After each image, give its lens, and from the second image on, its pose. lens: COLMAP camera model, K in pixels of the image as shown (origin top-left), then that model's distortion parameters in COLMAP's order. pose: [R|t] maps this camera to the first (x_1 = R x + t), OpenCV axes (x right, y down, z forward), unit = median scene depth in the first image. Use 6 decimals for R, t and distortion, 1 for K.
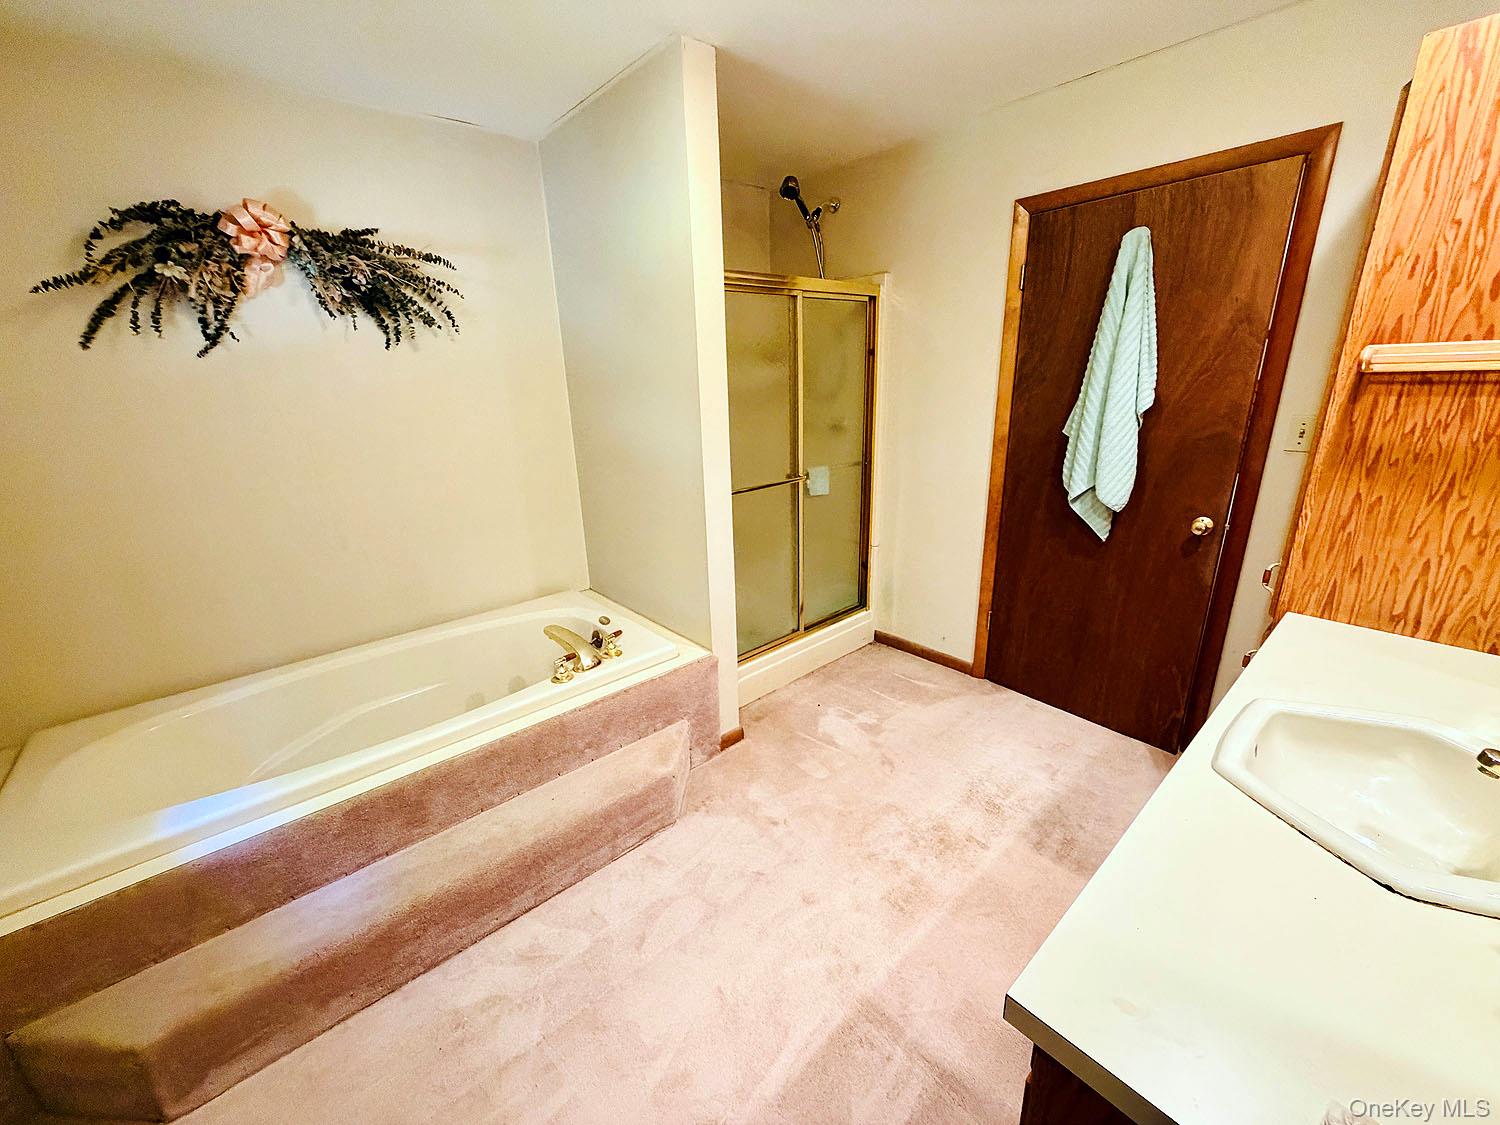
lens RADIAL K [[598.7, 0, 745.8], [0, 598.7, 560.4], [0, 0, 1]] dist [0.000812, -0.000405]
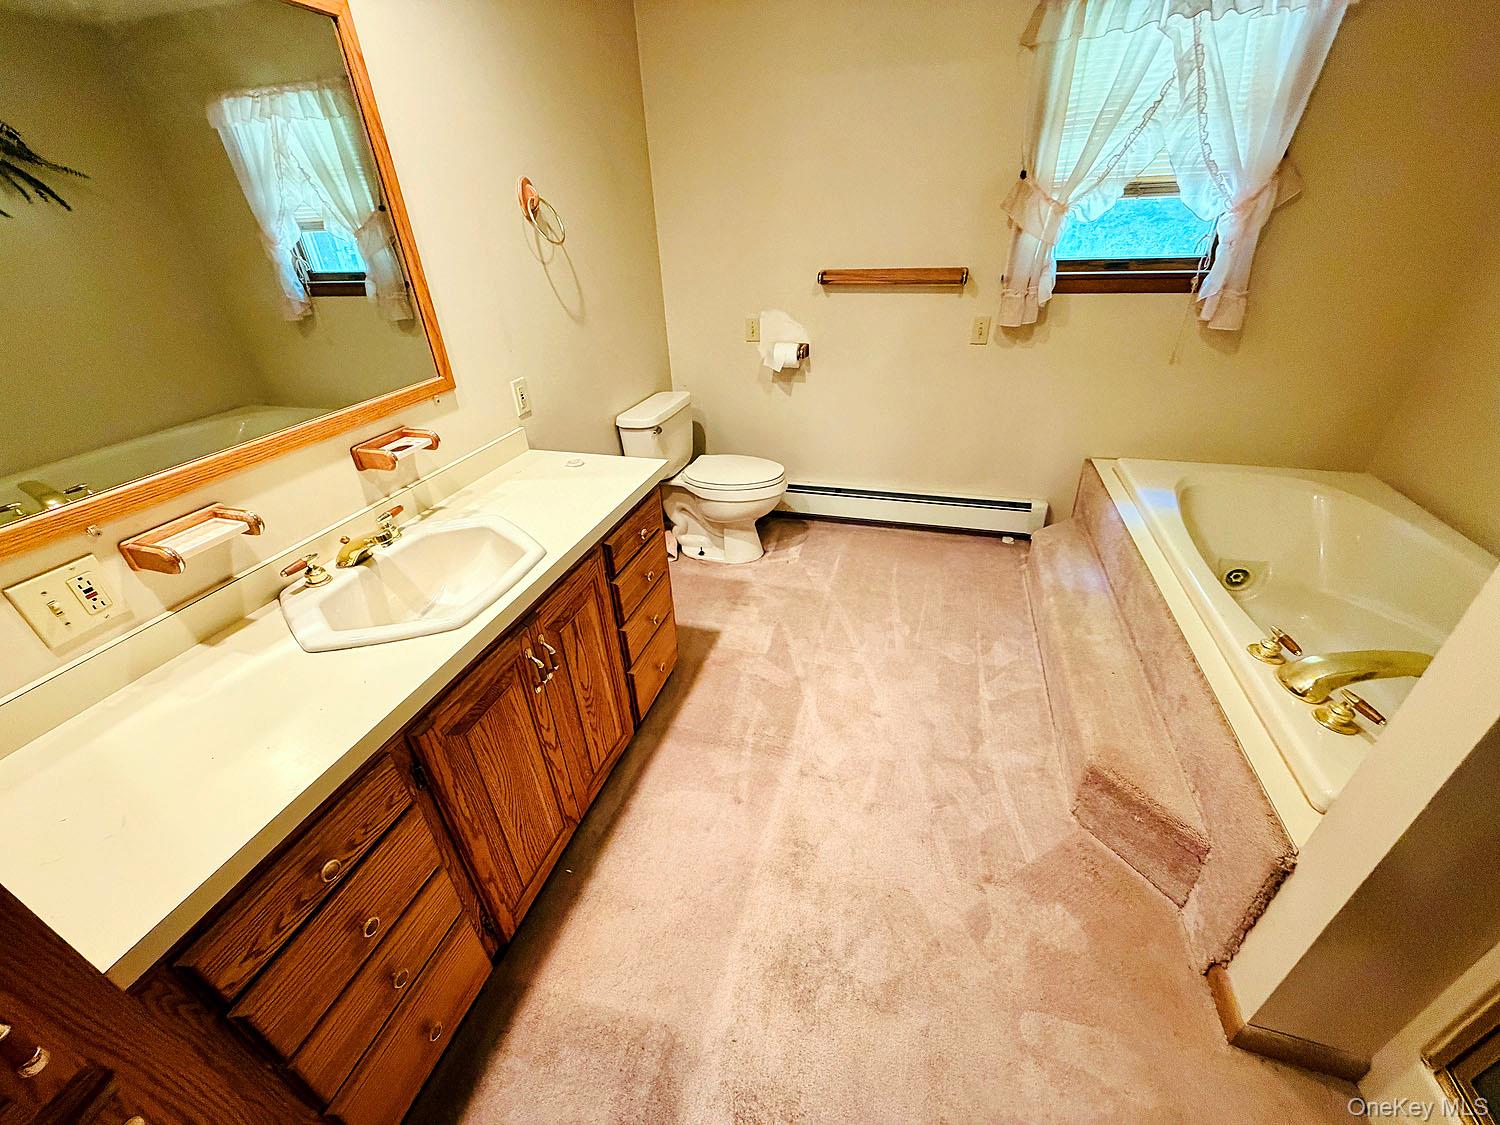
lens RADIAL K [[598.7, 0, 745.8], [0, 598.7, 560.4], [0, 0, 1]] dist [0.000812, -0.000405]
pose [[-0.839615, 0.334067, -0.428306, 0.557054], [-0.091847, 0.689844, 0.718109, -0.390643], [0.535360, 0.642274, -0.548520, 1.133471]]
